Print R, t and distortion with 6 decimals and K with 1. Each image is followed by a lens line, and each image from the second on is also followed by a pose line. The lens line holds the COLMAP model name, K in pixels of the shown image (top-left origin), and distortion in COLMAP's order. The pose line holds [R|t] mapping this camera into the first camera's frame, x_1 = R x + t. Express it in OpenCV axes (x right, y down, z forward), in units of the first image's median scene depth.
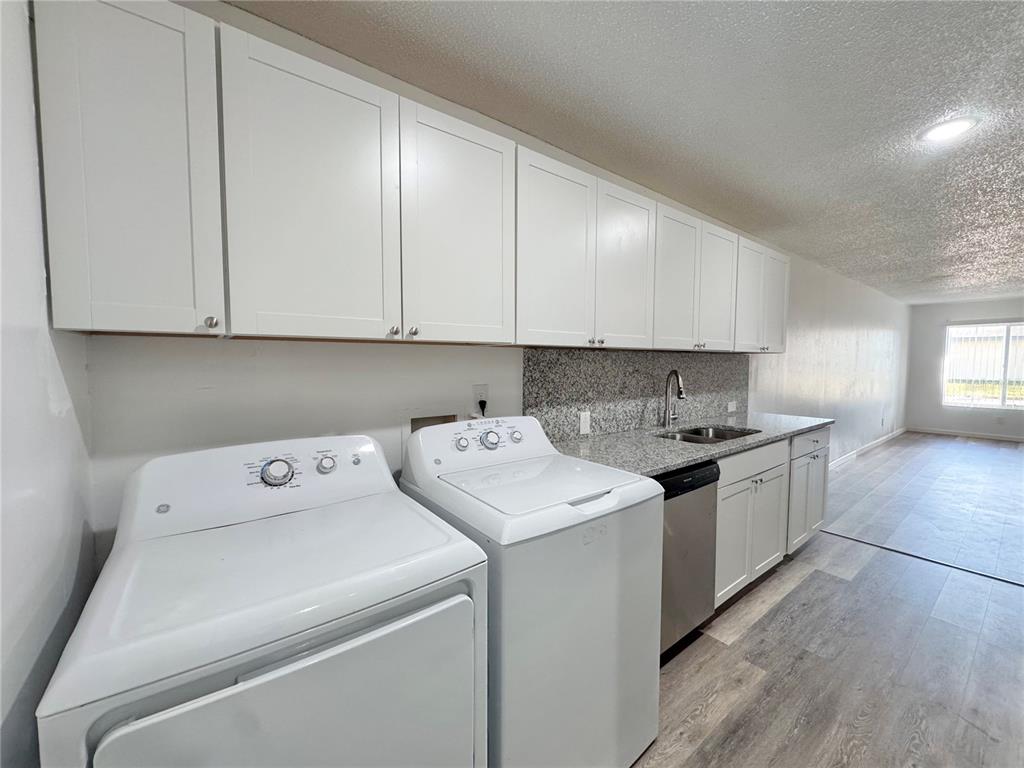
lens RADIAL K [[407.6, 0, 512.0], [0, 407.6, 384.0], [0, 0, 1]] dist [-0.002825, 0.000019]
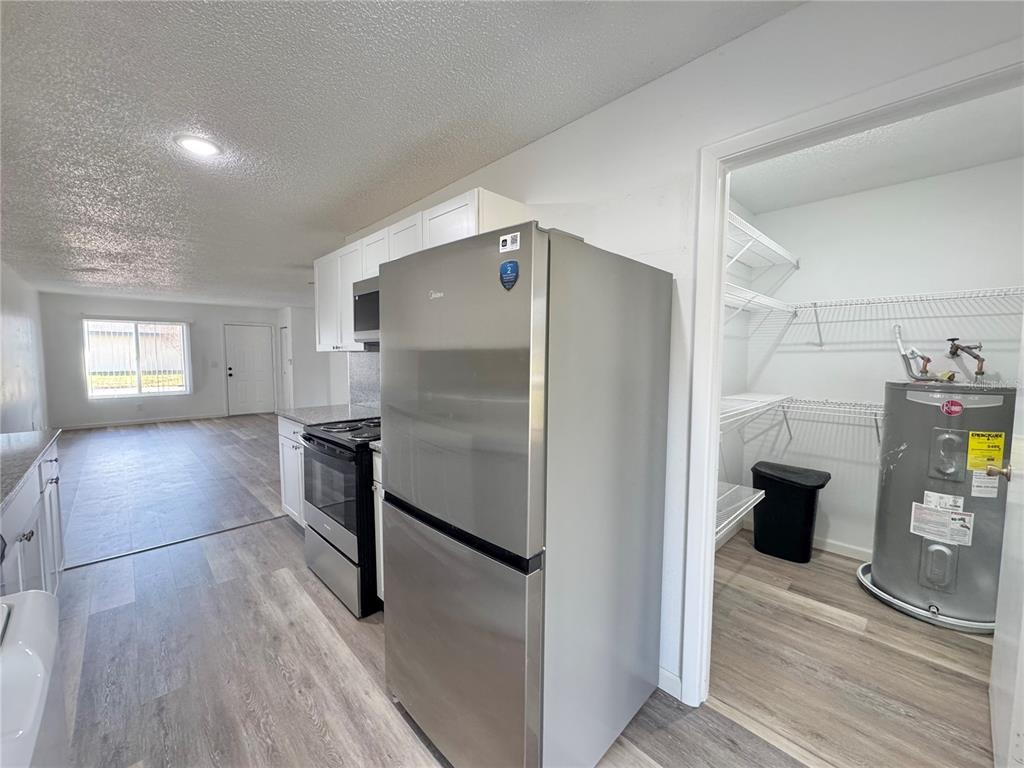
lens RADIAL K [[407.6, 0, 512.0], [0, 407.6, 384.0], [0, 0, 1]] dist [-0.002825, 0.000019]
pose [[-0.113554, -0.073450, 0.990813, -0.098238], [0.054289, 0.995315, 0.080005, -0.018131], [-0.992048, 0.062875, -0.109034, 0.196472]]
